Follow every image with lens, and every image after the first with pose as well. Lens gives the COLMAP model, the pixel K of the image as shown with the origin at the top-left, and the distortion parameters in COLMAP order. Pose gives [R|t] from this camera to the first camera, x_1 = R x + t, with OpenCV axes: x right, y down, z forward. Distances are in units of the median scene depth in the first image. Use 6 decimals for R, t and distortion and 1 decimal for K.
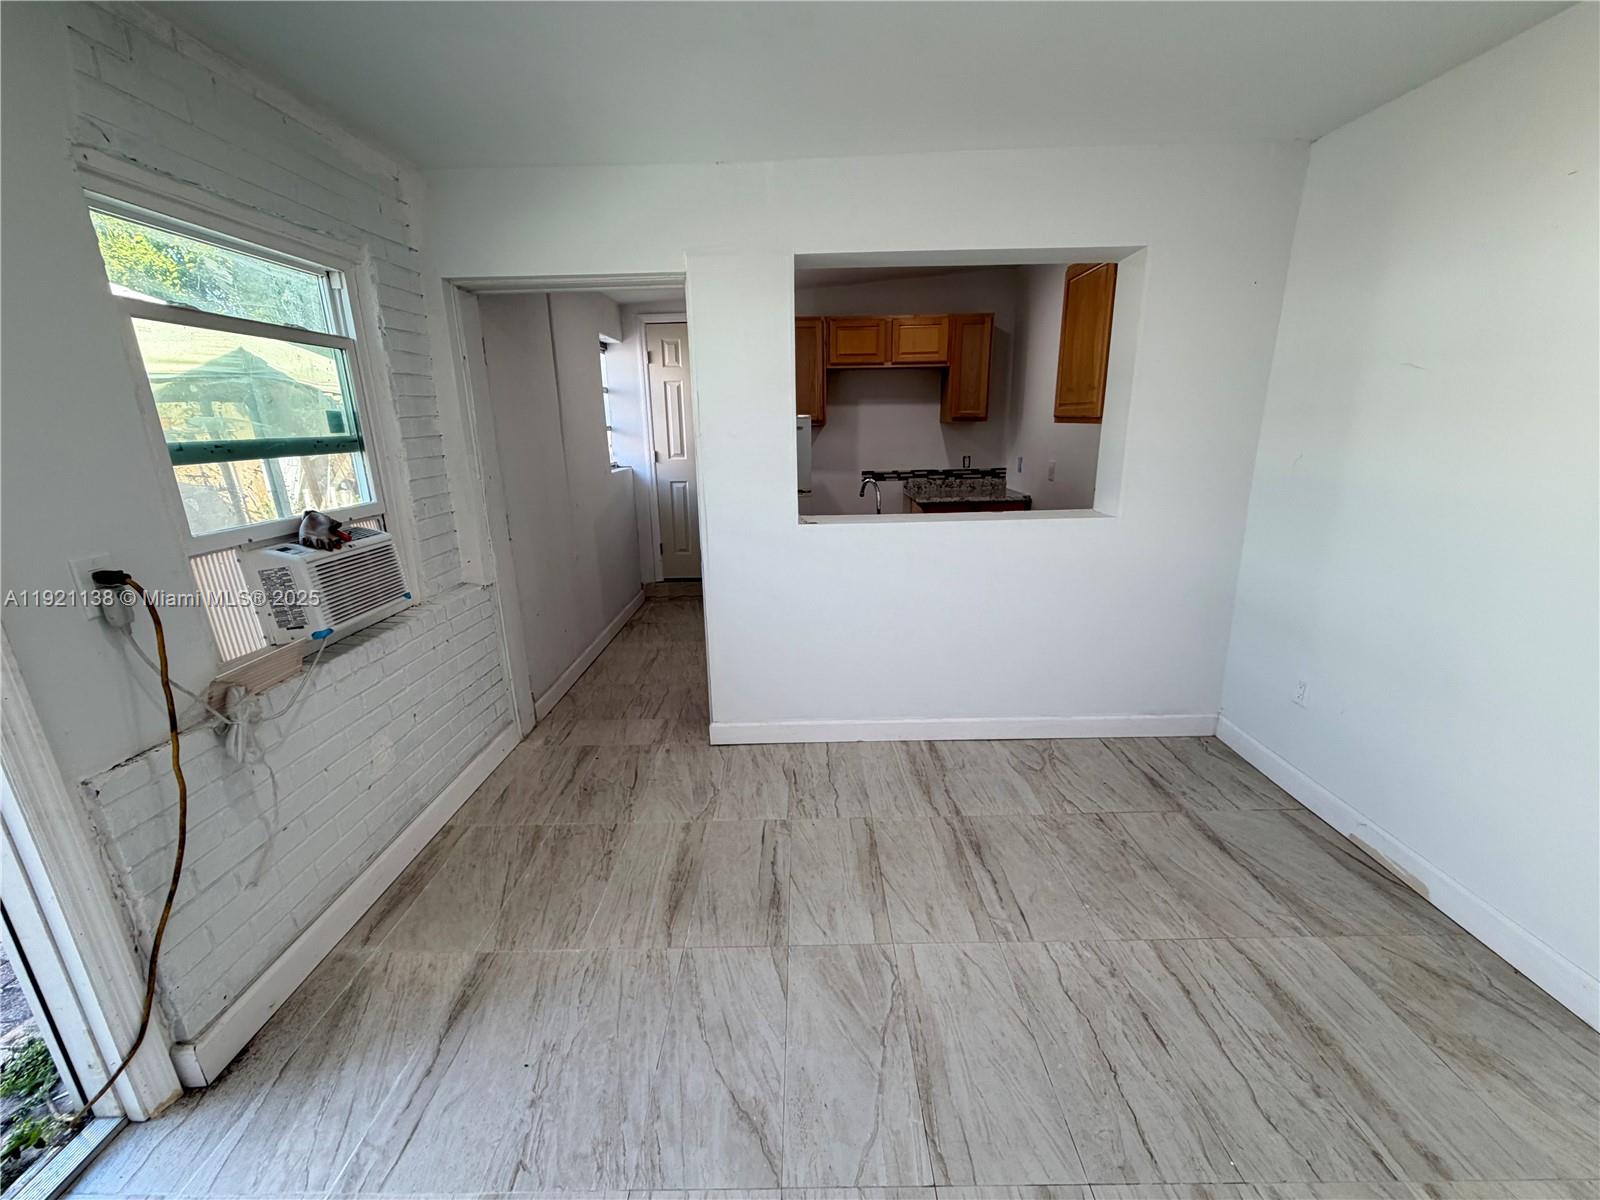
lens RADIAL K [[644.6, 0, 795.7], [0, 644.6, 600.5], [0, 0, 1]] dist [-0.000768, 0.000169]
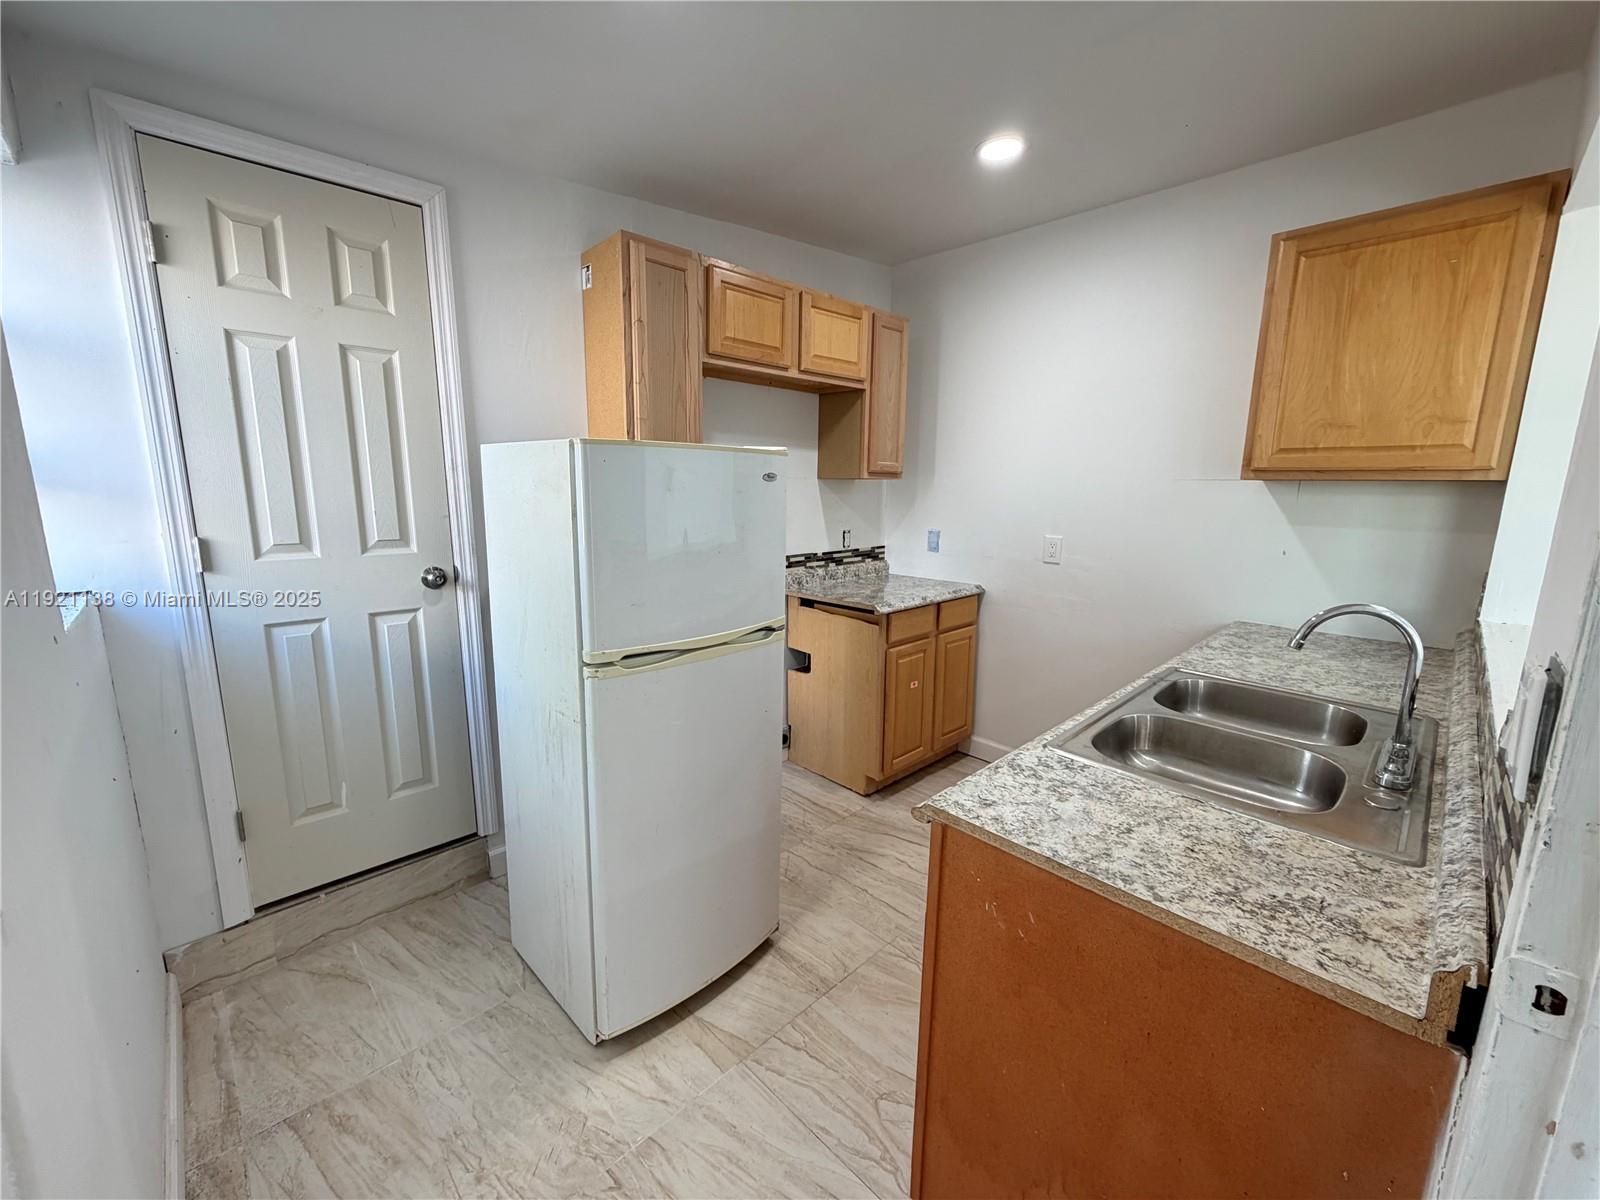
lens RADIAL K [[644.6, 0, 794.5], [0, 644.6, 599.7], [0, 0, 1]] dist [-0.000768, 0.000169]
pose [[0.711954, -0.098608, 0.695268, -0.520964], [0.168058, 0.985246, -0.032357, -0.316242], [-0.681820, 0.139882, 0.718022, 1.276810]]
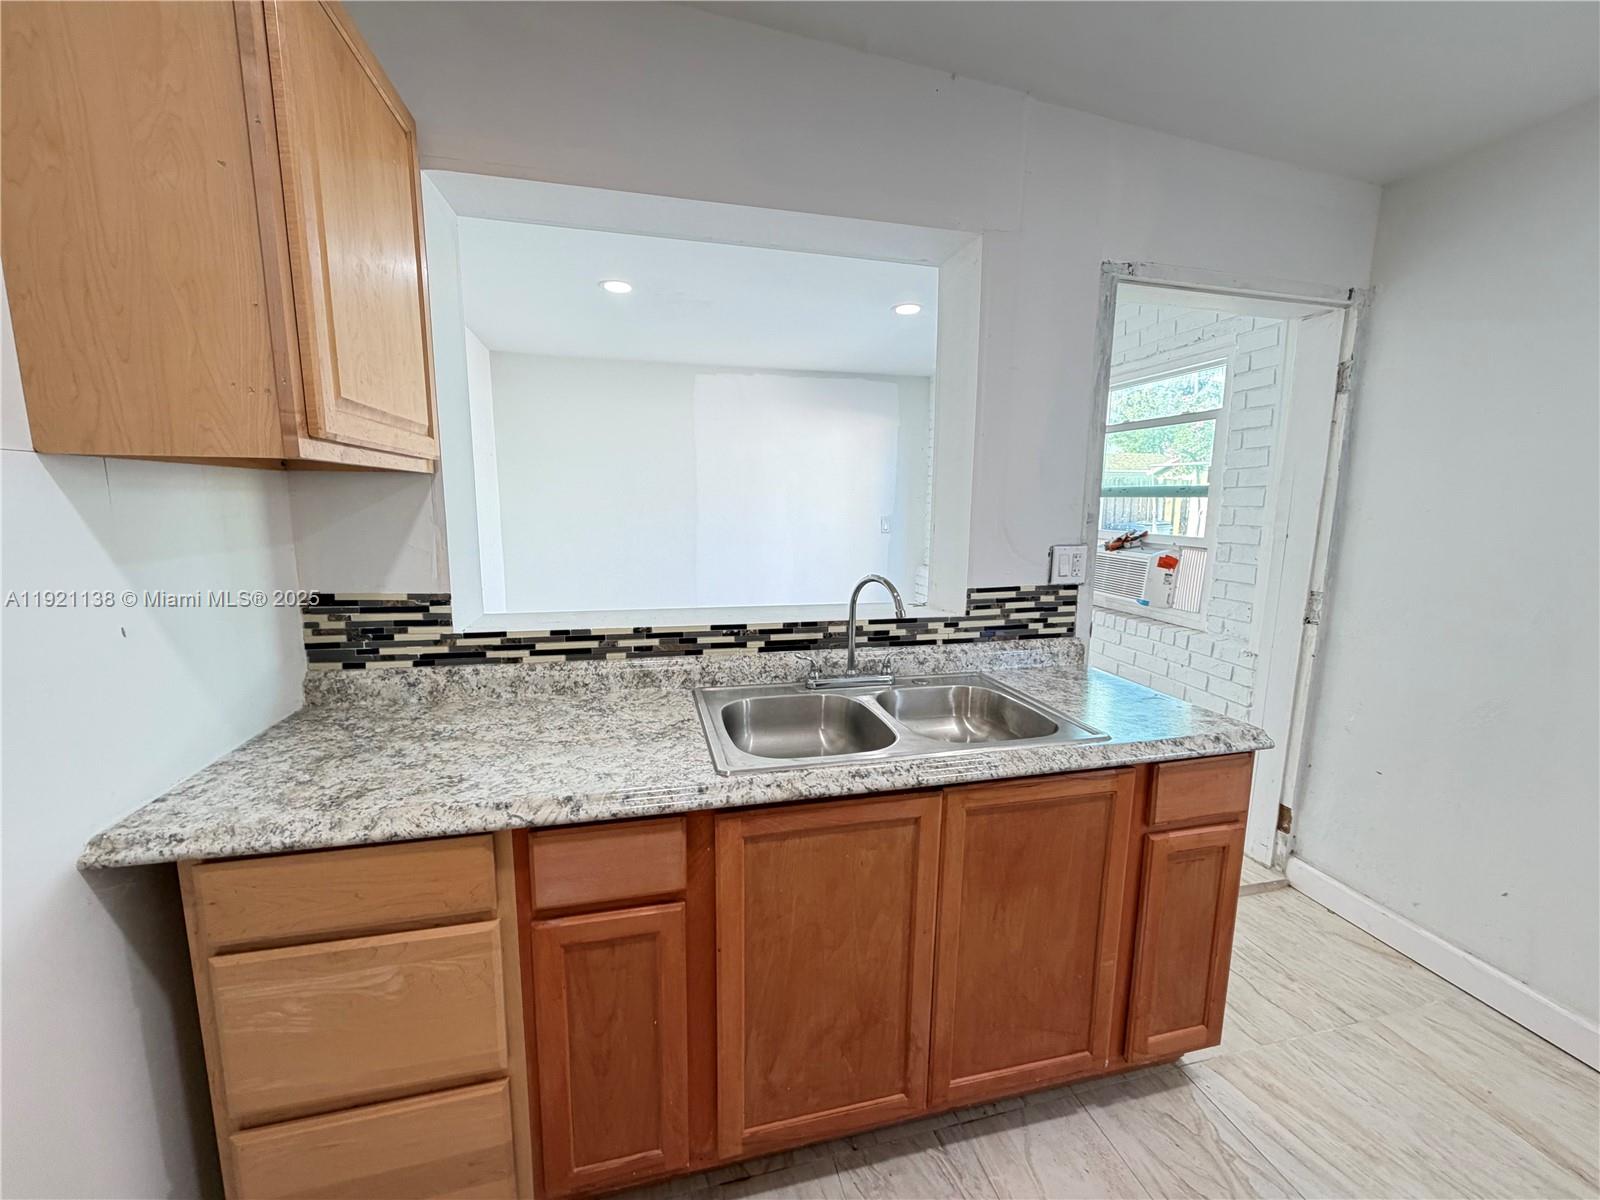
lens RADIAL K [[644.6, 0, 803.1], [0, 644.6, 592.6], [0, 0, 1]] dist [-0.000768, 0.000169]
pose [[-0.970043, 0.037378, -0.240039, 0.200774], [-0.069115, 0.904797, 0.420198, -0.698210], [0.232893, 0.424200, -0.875109, 2.580365]]
